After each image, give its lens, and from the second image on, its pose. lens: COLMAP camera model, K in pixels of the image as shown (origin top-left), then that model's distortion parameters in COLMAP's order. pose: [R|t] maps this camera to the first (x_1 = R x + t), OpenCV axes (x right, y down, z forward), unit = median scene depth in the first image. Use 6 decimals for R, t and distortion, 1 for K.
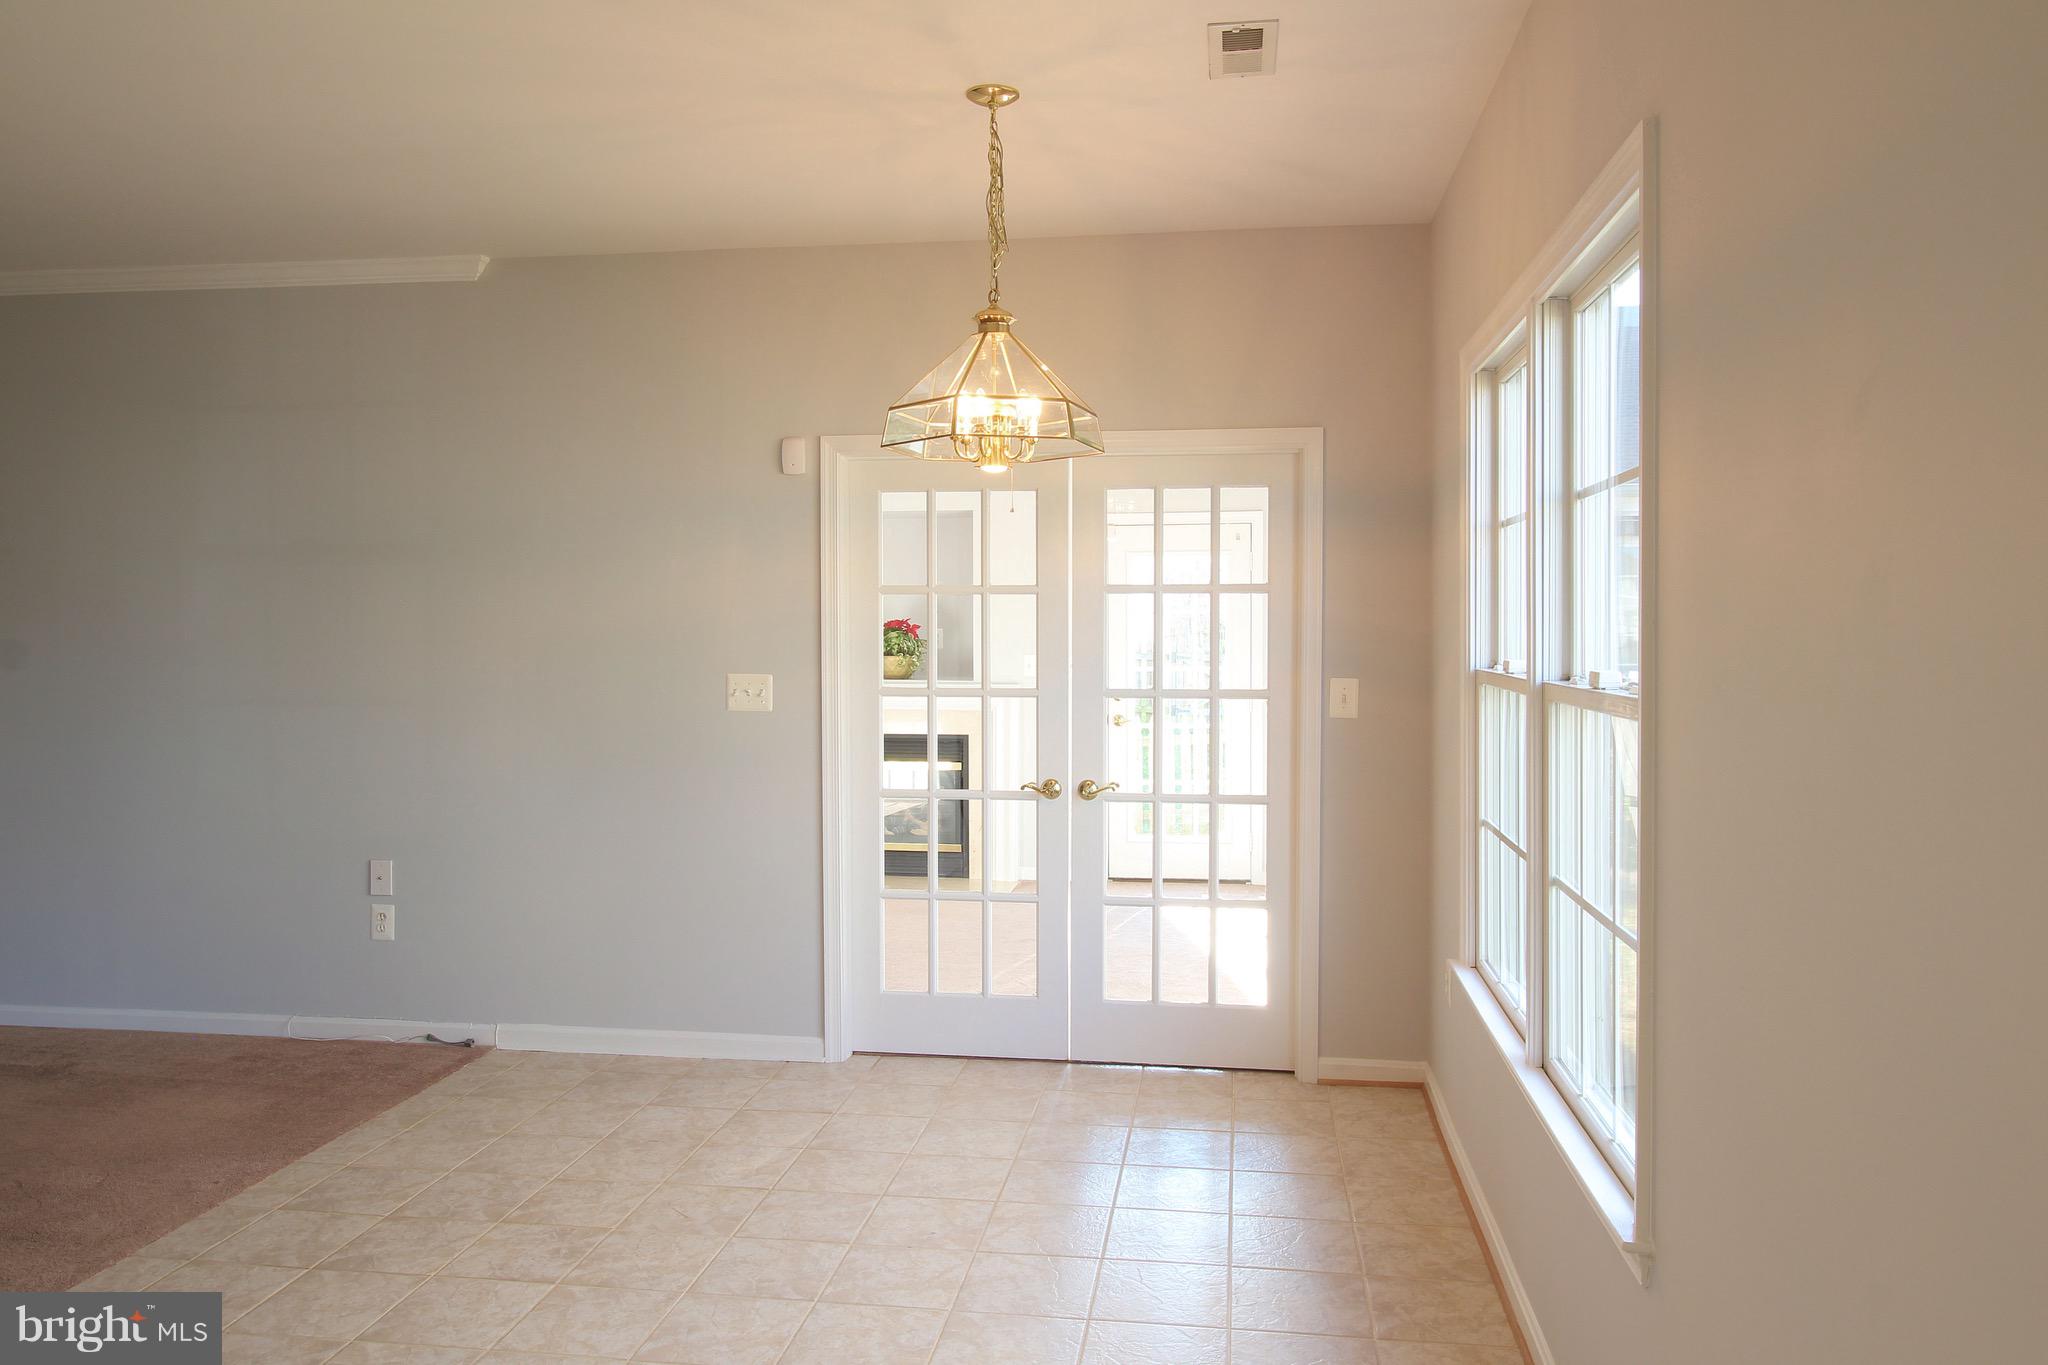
lens RADIAL K [[1380.9, 0, 1018.9], [0, 1380.9, 661.0], [0, 0, 1]] dist [0.012111, 0.000300]
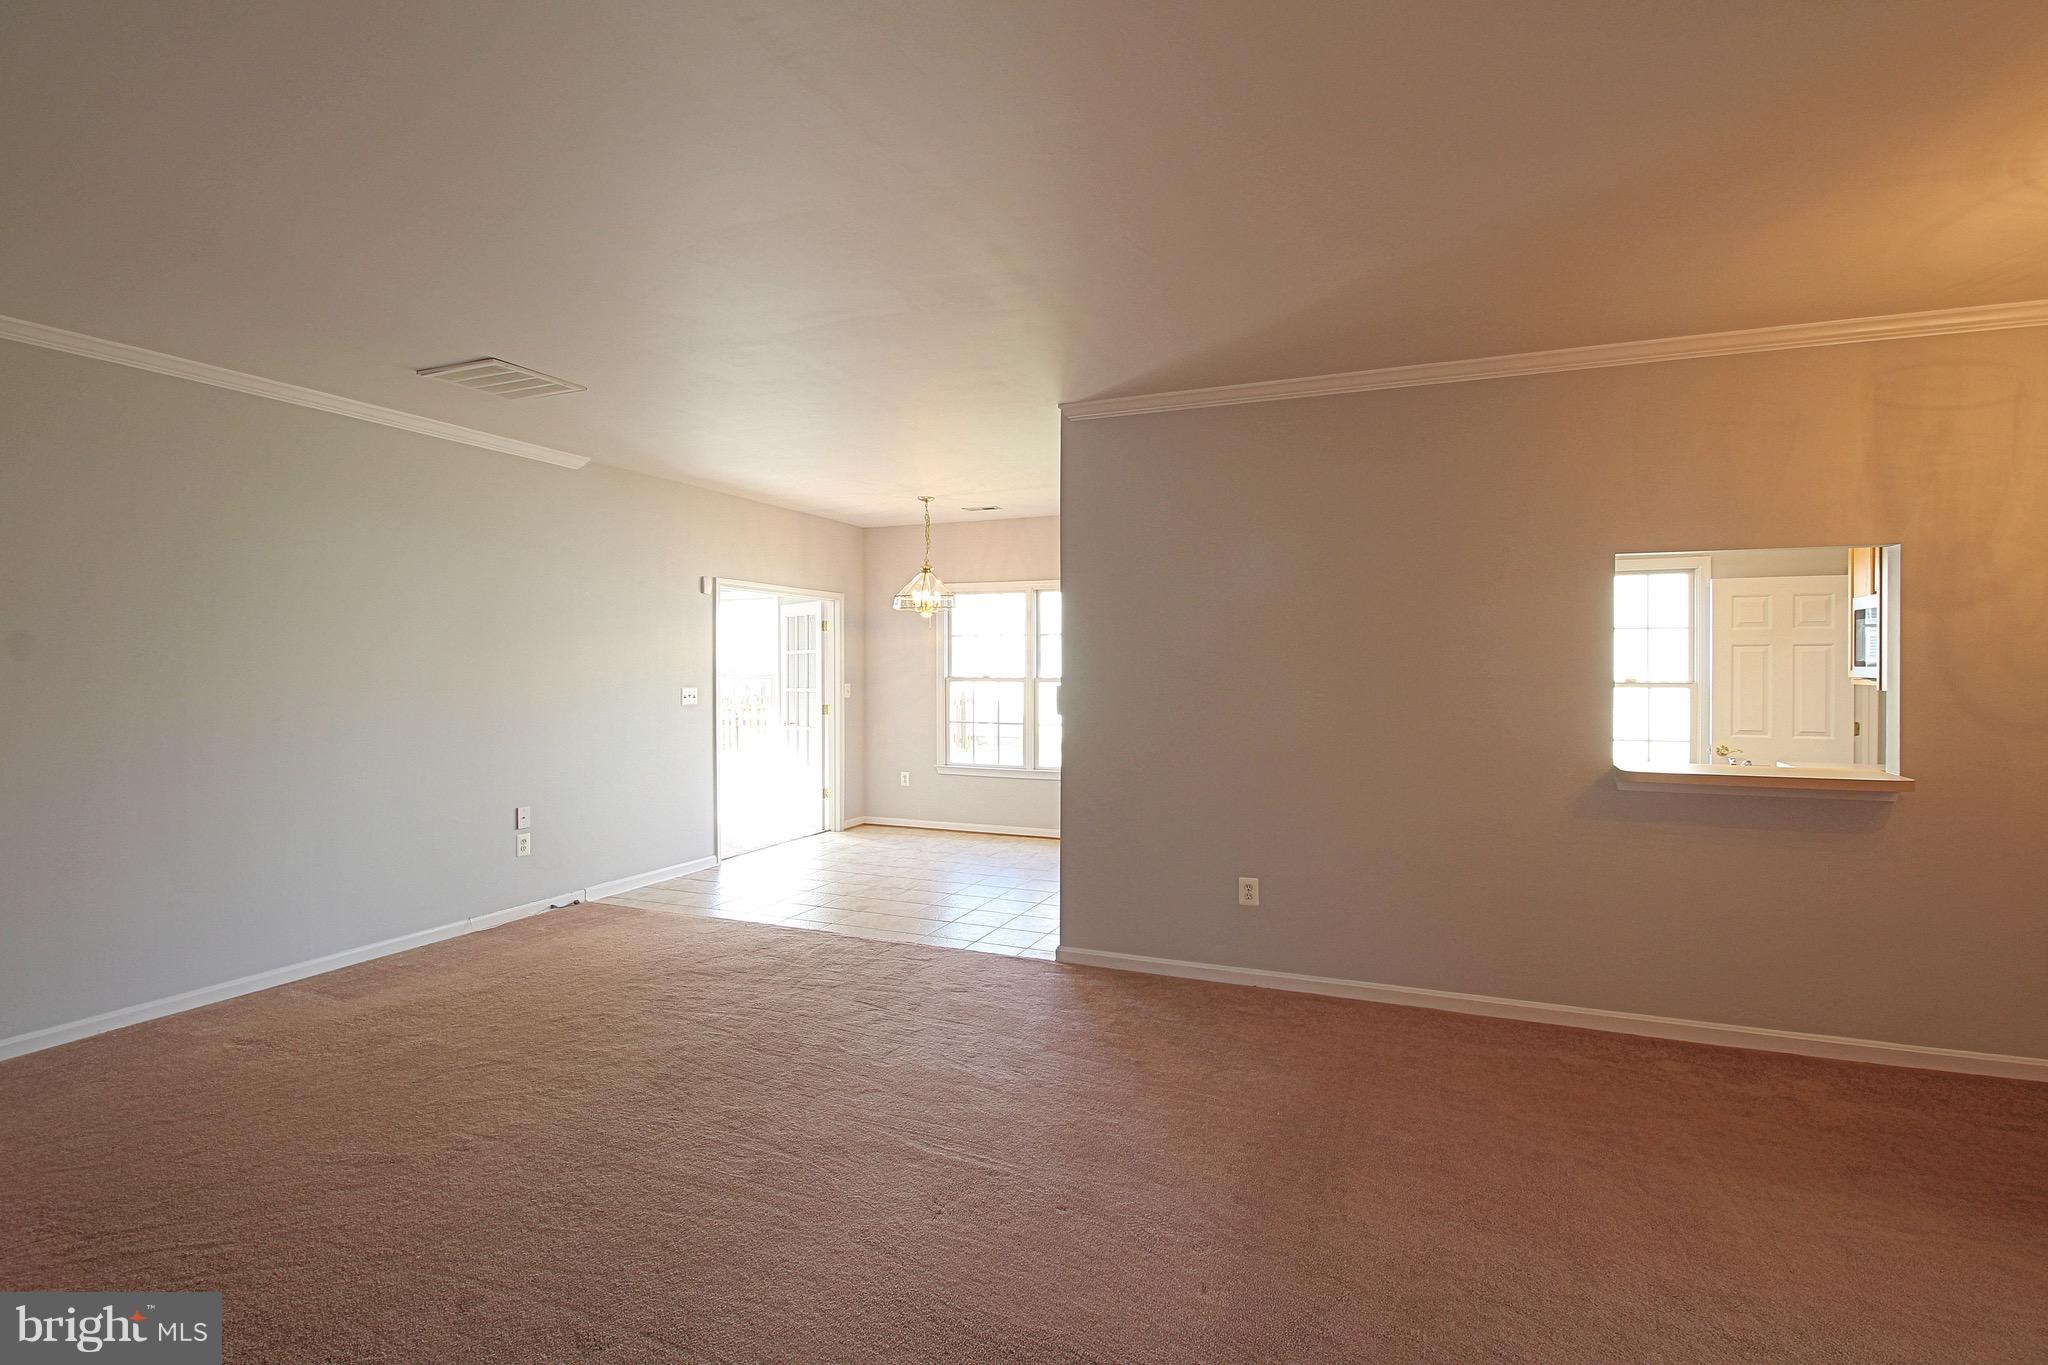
lens RADIAL K [[950.4, 0, 1023.5], [0, 950.4, 682.9], [0, 0, 1]] dist [-0.006886, -0.004265]
pose [[0.243240, -0.012612, 0.969884, -1.465578], [0.027005, 0.999616, 0.006225, 0.008405], [-0.969590, 0.024678, 0.243487, 0.166631]]
